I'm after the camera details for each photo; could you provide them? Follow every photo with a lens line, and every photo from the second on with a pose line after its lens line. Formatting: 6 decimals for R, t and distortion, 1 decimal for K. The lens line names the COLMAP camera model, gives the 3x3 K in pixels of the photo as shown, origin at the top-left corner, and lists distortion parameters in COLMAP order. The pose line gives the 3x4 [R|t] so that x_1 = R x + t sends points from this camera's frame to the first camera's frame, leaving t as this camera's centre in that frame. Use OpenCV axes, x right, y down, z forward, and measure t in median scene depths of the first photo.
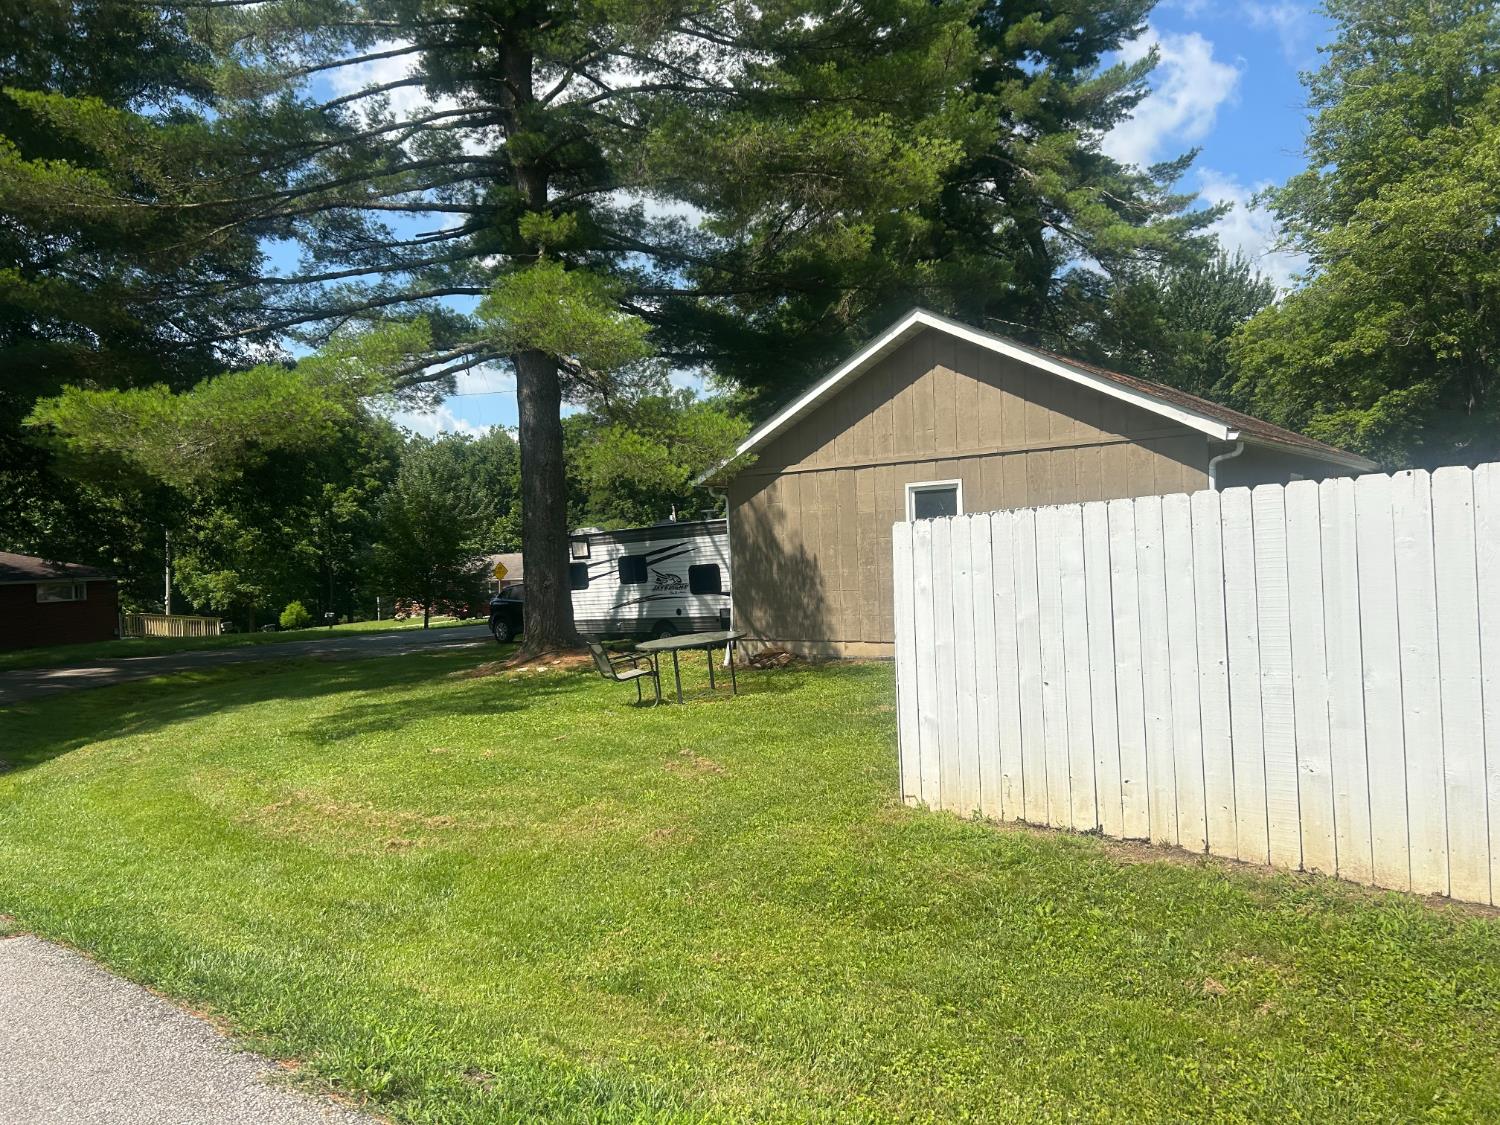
lens RADIAL K [[1134.2, 0, 750.0], [0, 1134.2, 562.5], [0, 0, 1]] dist [0.038683, -0.001724]
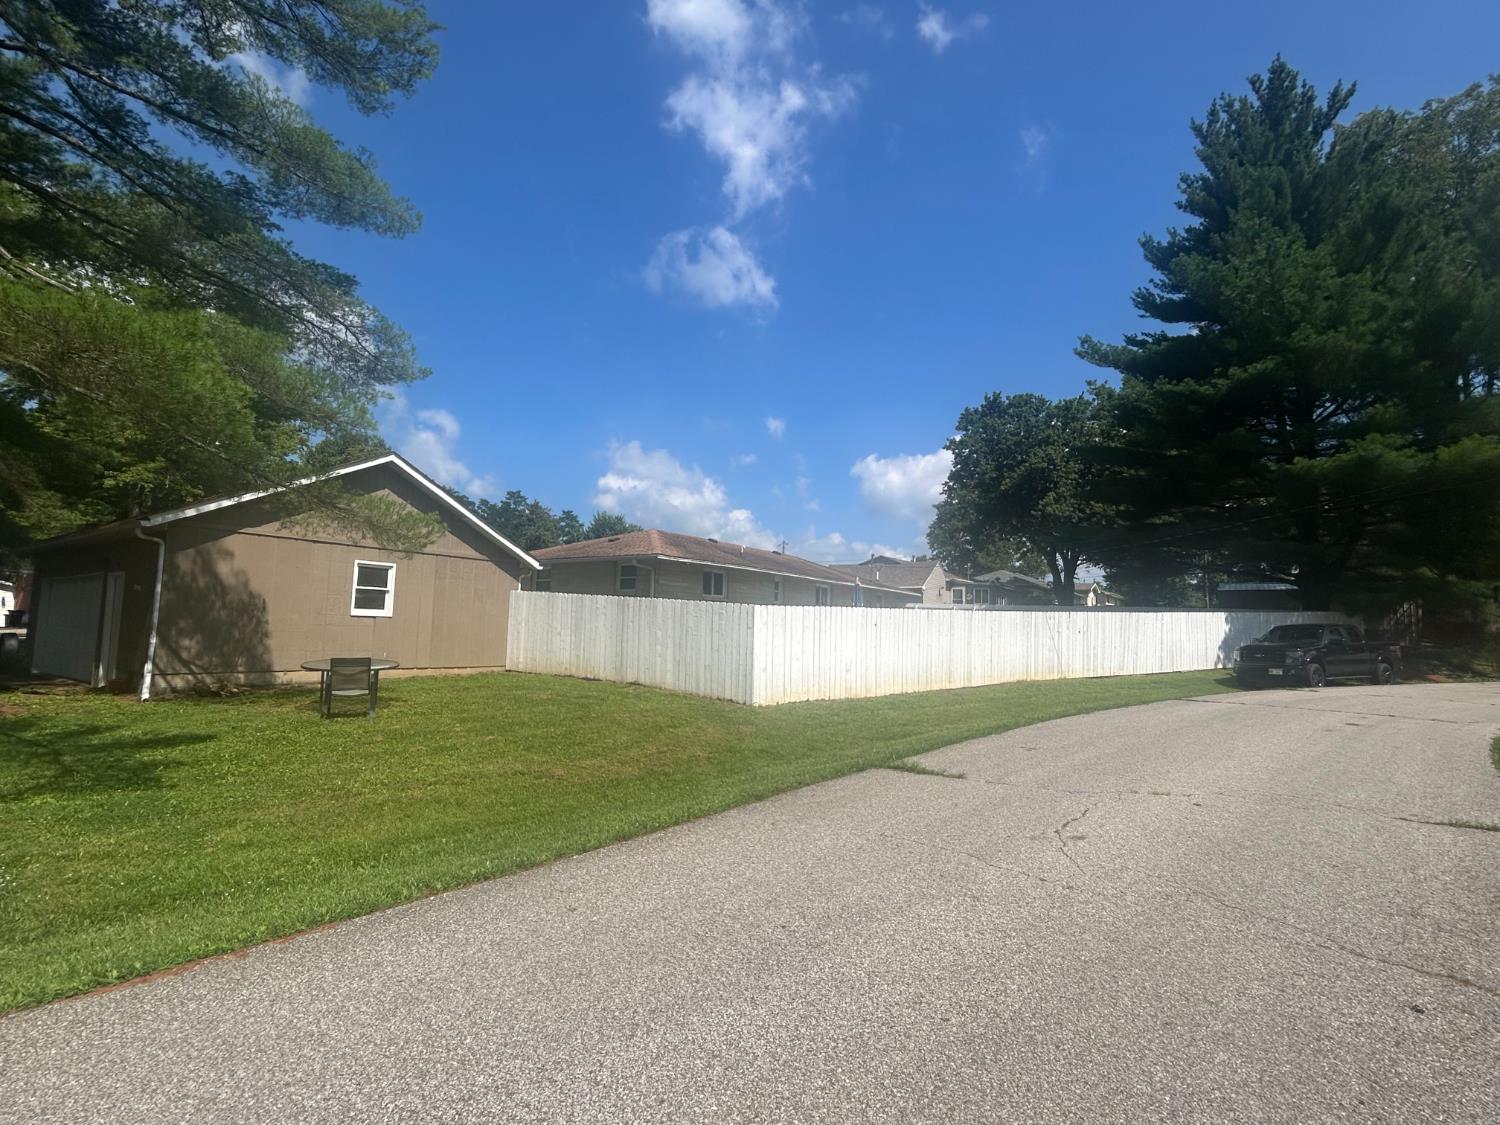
lens RADIAL K [[698.4, 0, 750.0], [0, 698.4, 562.5], [0, 0, 1]] dist [0.000015, -0.000006]
pose [[-0.022444, 0.135786, 0.990484, -0.824657], [-0.021347, 0.990443, -0.136264, 0.049533], [-0.999520, -0.024202, -0.019330, 0.540028]]
